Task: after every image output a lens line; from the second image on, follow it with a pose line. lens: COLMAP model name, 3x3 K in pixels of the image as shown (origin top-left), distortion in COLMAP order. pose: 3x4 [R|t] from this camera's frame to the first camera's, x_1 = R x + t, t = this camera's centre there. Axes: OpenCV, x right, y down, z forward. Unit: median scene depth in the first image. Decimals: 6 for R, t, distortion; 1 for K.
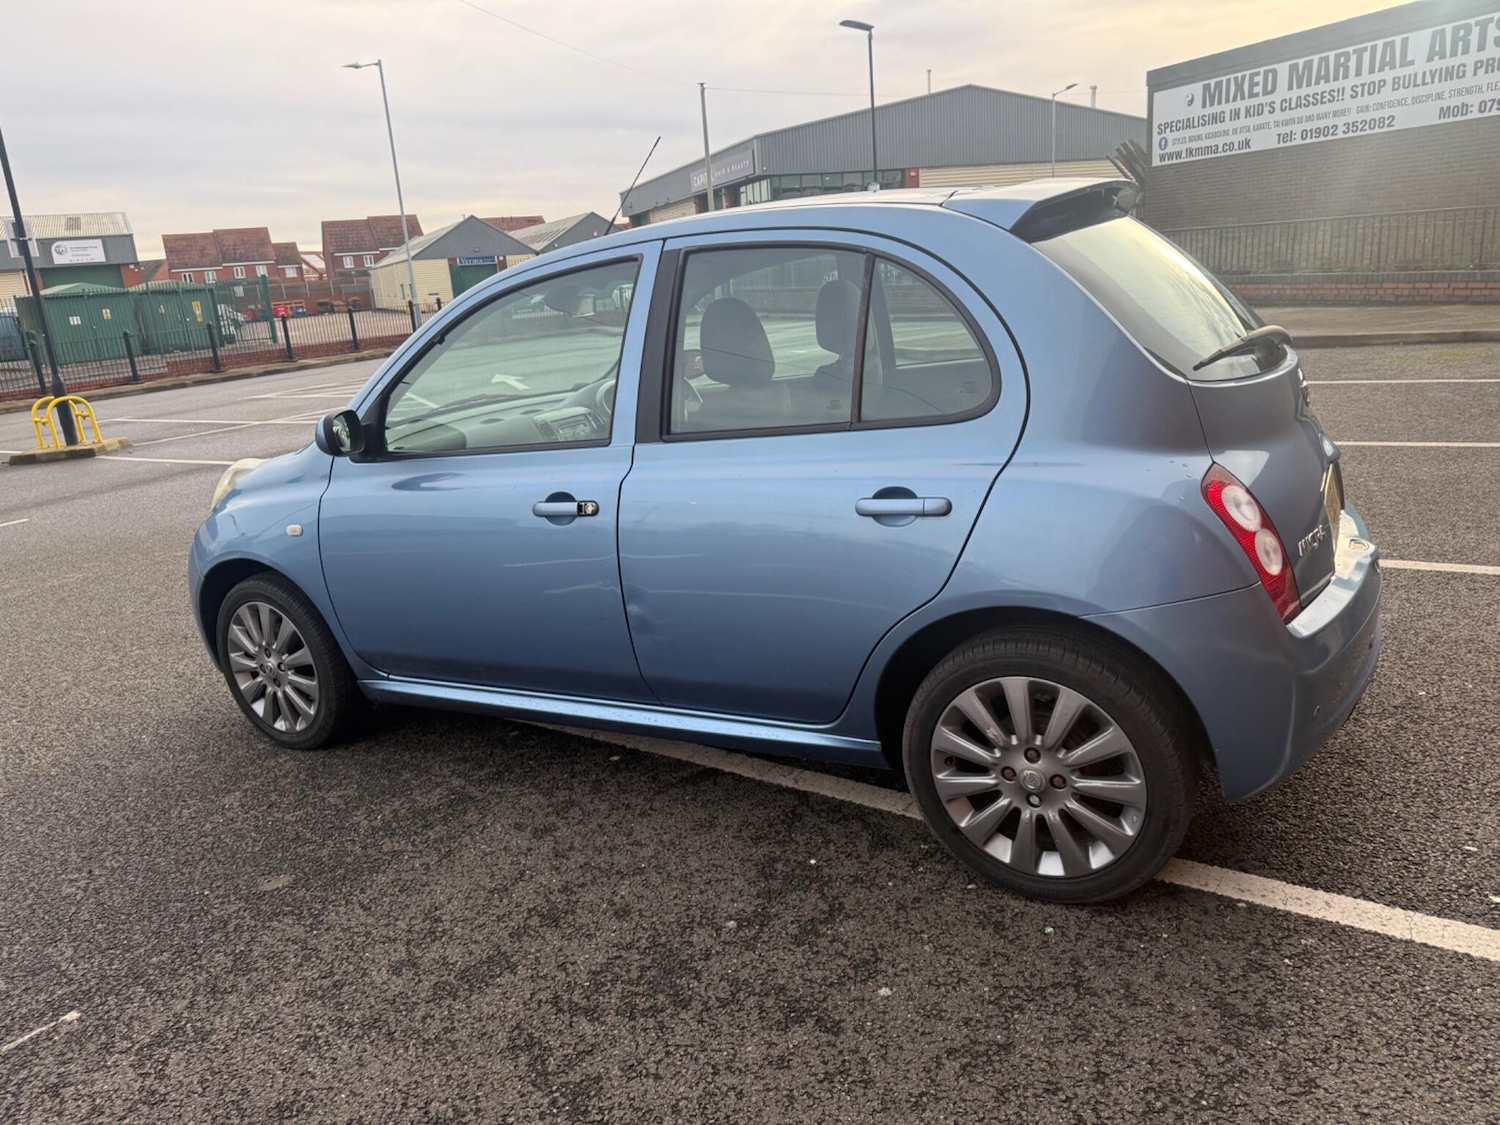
lens RADIAL K [[1065.0, 0, 754.1], [0, 1065.0, 544.8], [0, 0, 1]] dist [0.012465, -0.010294]
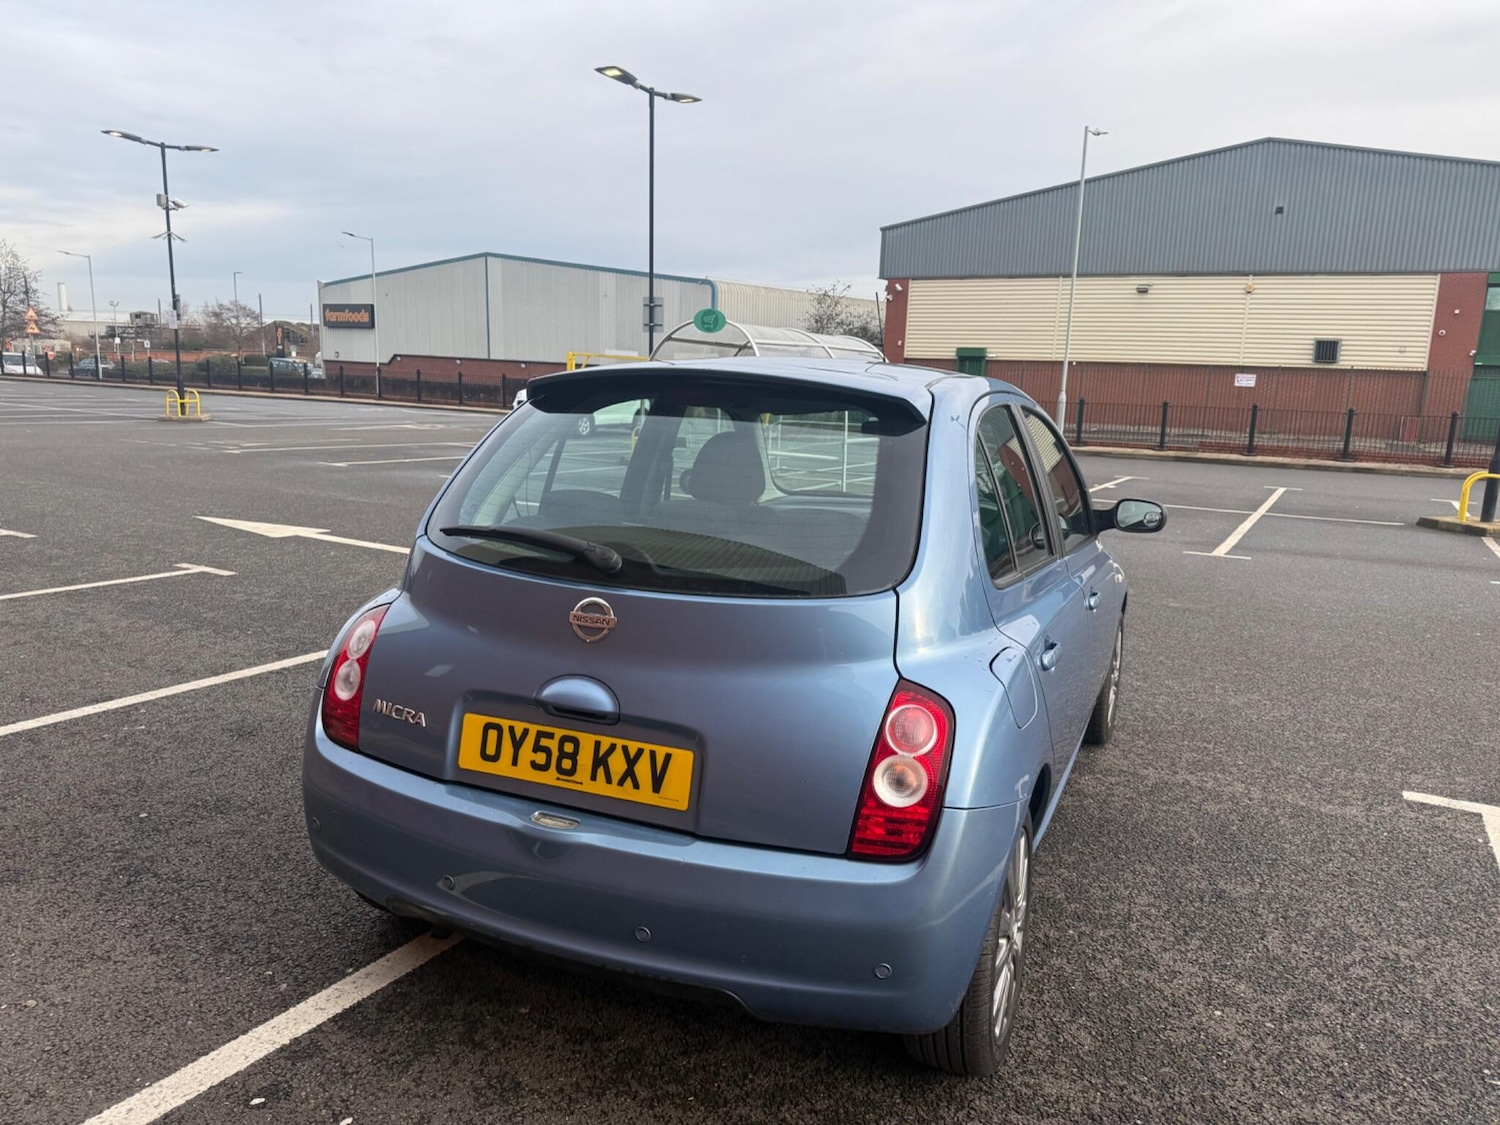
lens RADIAL K [[1052.6, 0, 753.3], [0, 1052.6, 574.6], [0, 0, 1]] dist [0.043973, -0.068874]
pose [[0.117146, 0.271900, -0.955169, 0.594878], [-0.288508, 0.929629, 0.229245, -0.183829], [0.950284, 0.248719, 0.187347, 0.432682]]
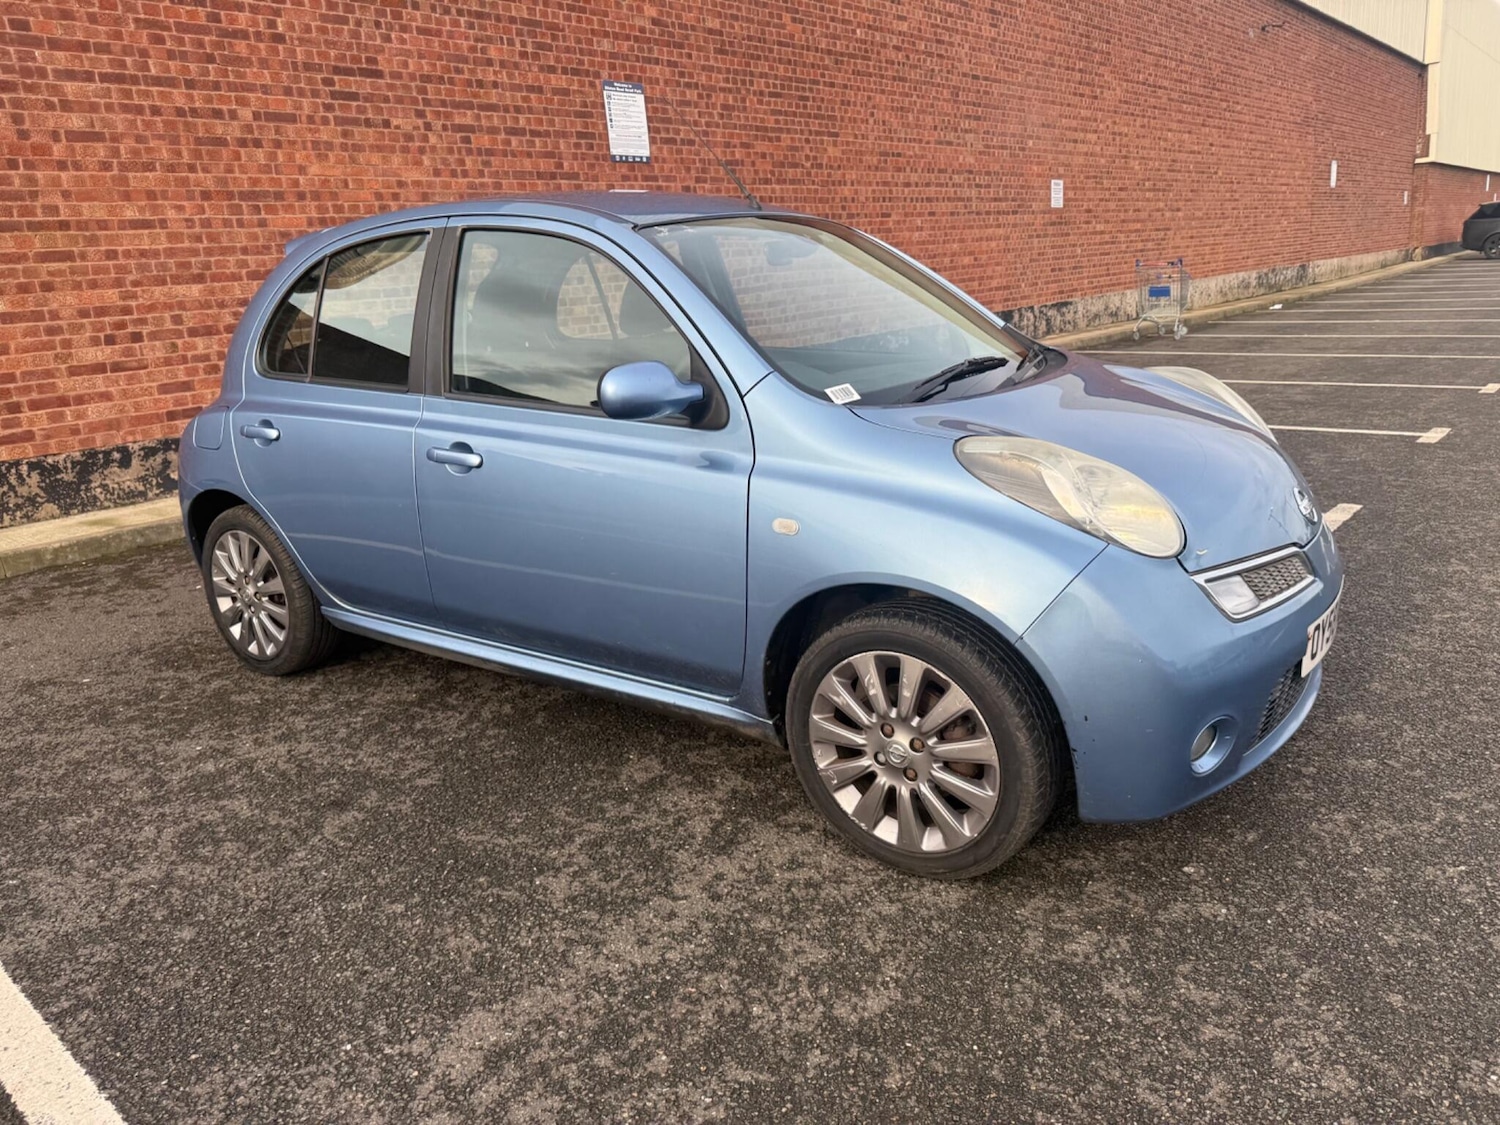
lens RADIAL K [[1057.9, 0, 751.3], [0, 1057.9, 552.7], [0, 0, 1]] dist [0.011313, -0.022083]
pose [[-0.985796, 0.125165, 0.111986, -0.129265], [0.163611, 0.866272, 0.472022, -0.265692], [-0.037930, 0.483639, -0.874445, 1.183561]]
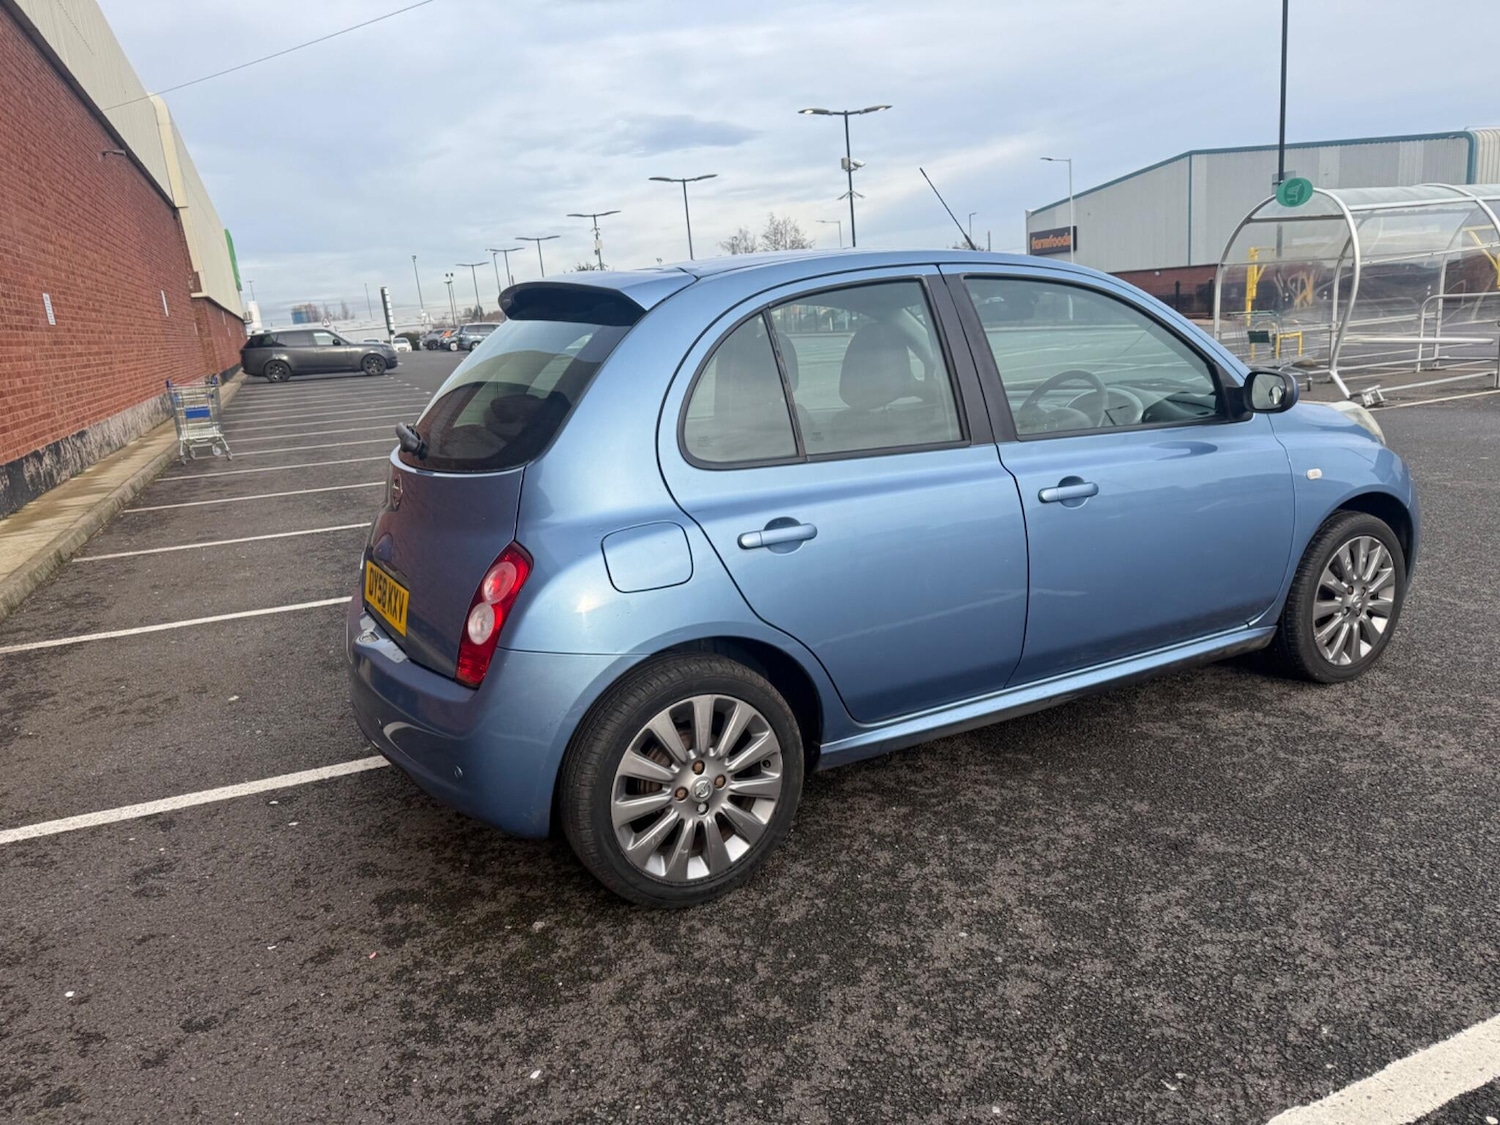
lens RADIAL K [[1052.6, 0, 753.3], [0, 1052.6, 574.6], [0, 0, 1]] dist [0.043973, -0.068874]
pose [[-0.497457, 0.330012, -0.802265, 0.563191], [-0.090893, 0.899894, 0.426531, -0.260097], [0.862714, 0.285101, -0.417663, 0.819249]]
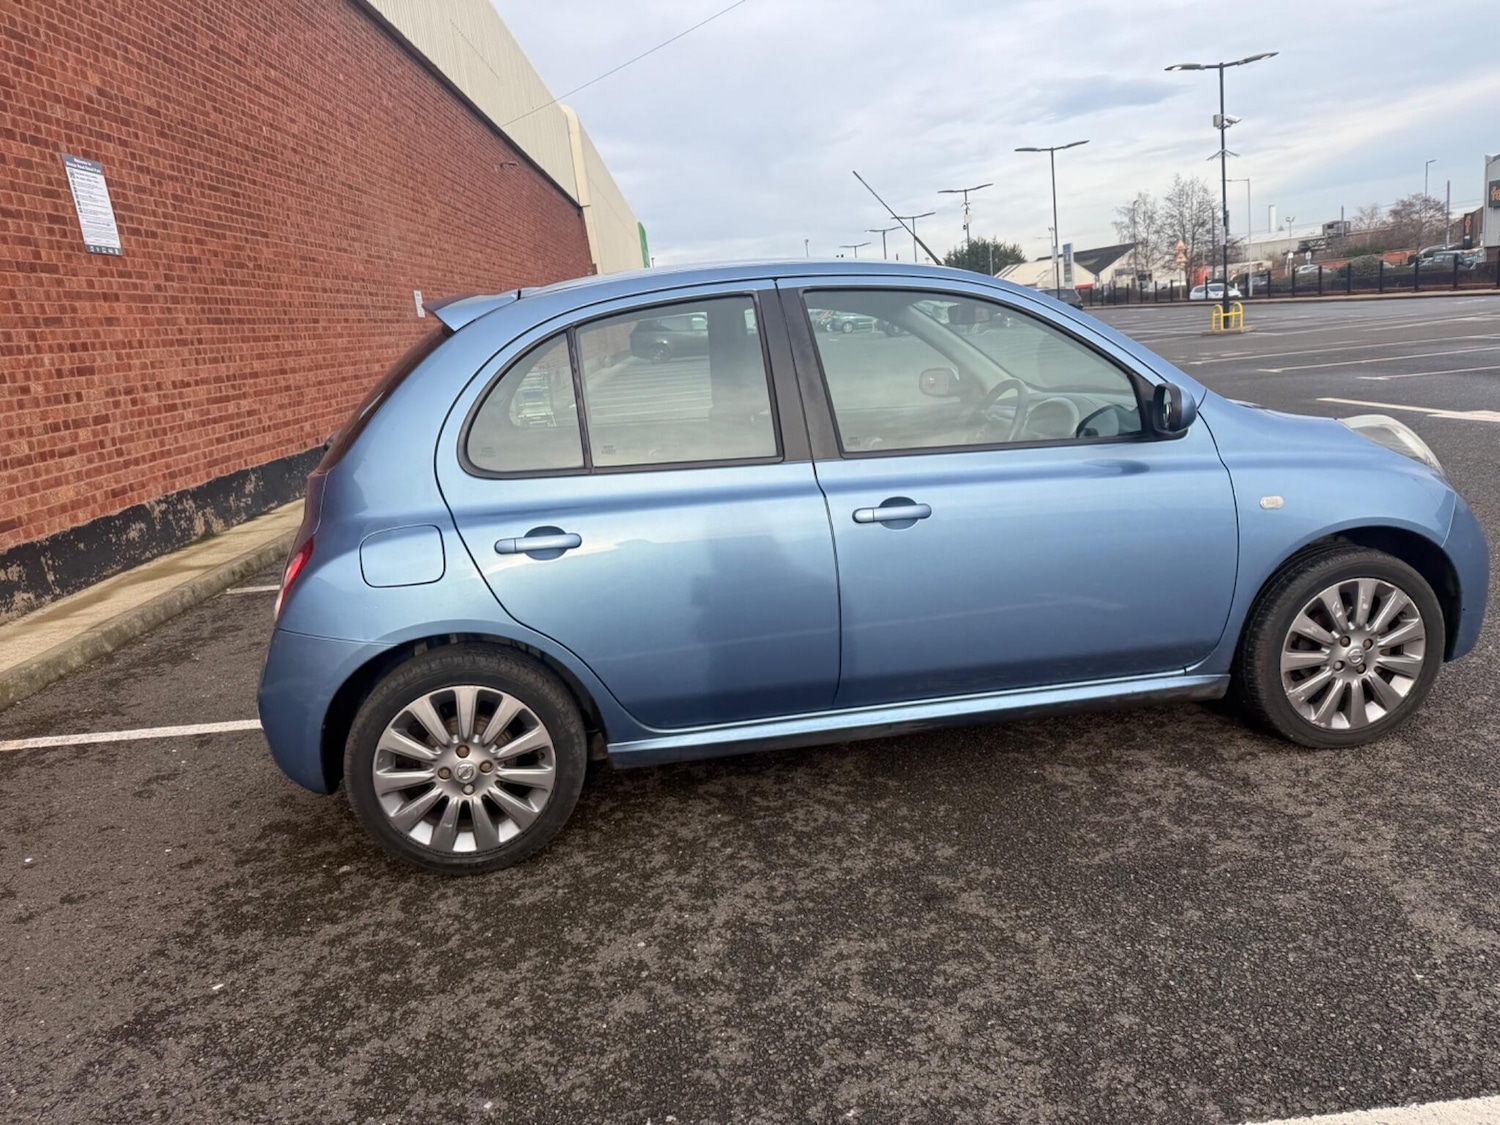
lens RADIAL K [[1057.9, 0, 751.3], [0, 1057.9, 552.7], [0, 0, 1]] dist [0.011313, -0.022083]
pose [[-0.764541, 0.291723, -0.574782, 0.398470], [0.008253, 0.896080, 0.443817, -0.292149], [0.644523, 0.334572, -0.687497, 1.026254]]
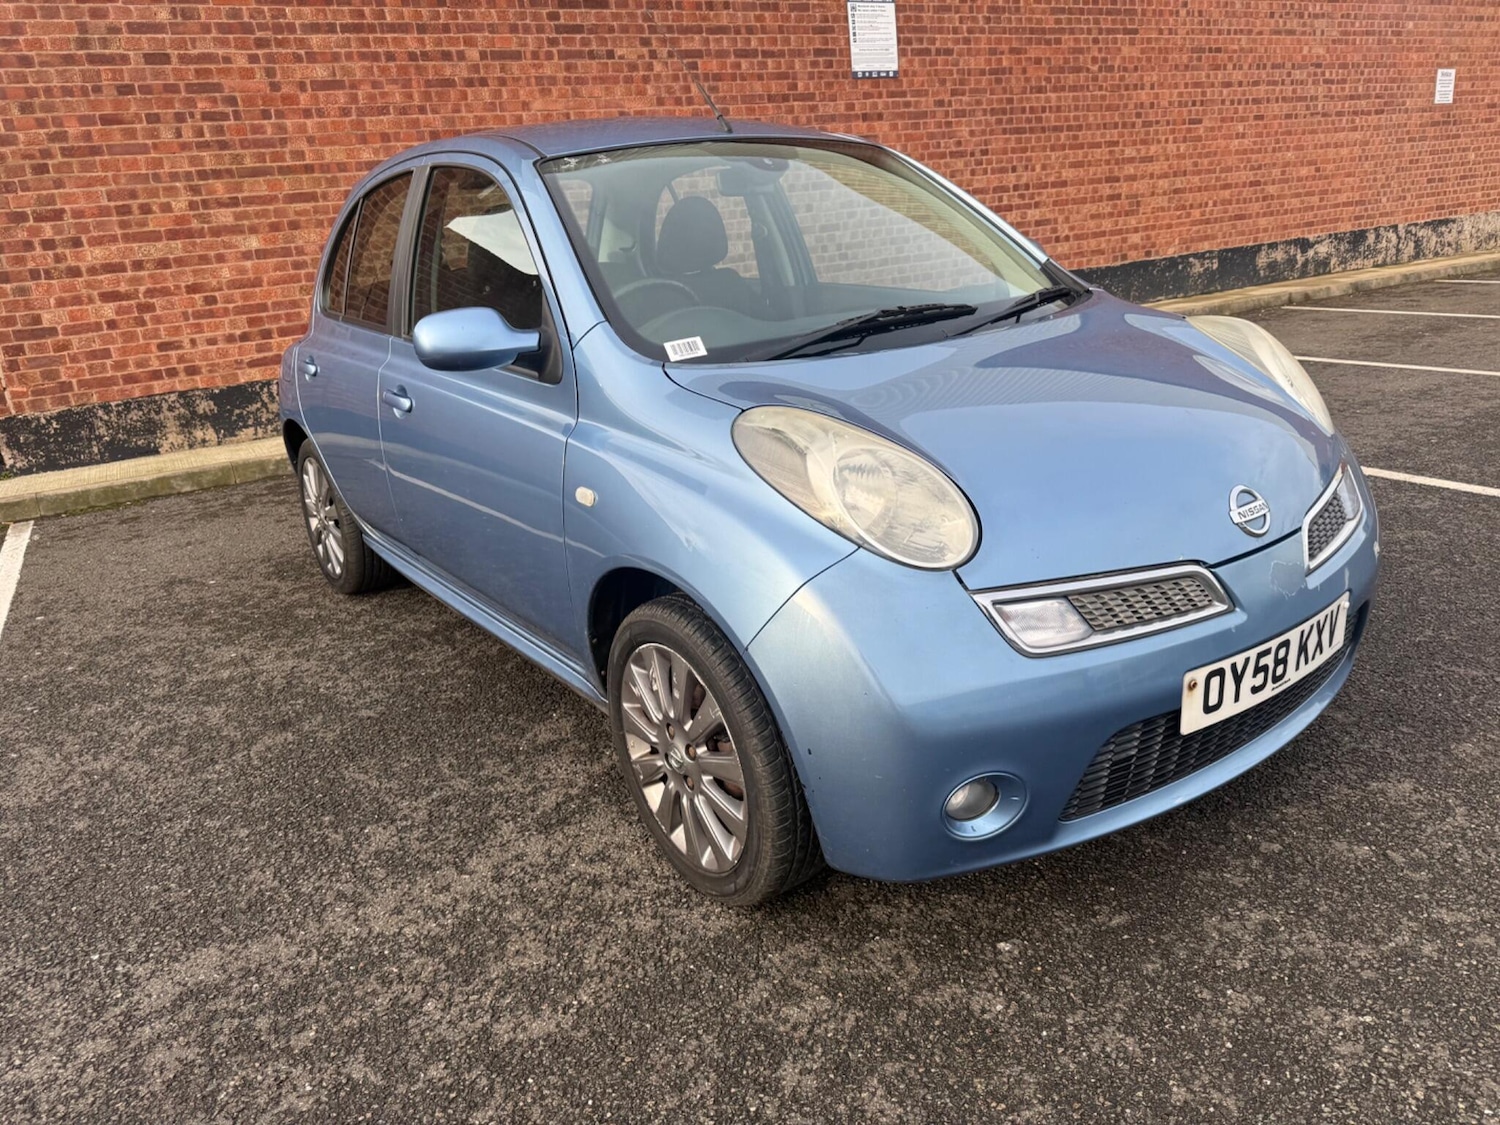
lens RADIAL K [[1060.7, 0, 754.0], [0, 1060.7, 558.0], [0, 0, 1]] dist [0.014099, -0.026143]
pose [[-0.904035, 0.036338, 0.425910, -0.307649], [0.253420, 0.847957, 0.465561, -0.220494], [-0.344236, 0.528818, -0.775792, 1.103057]]
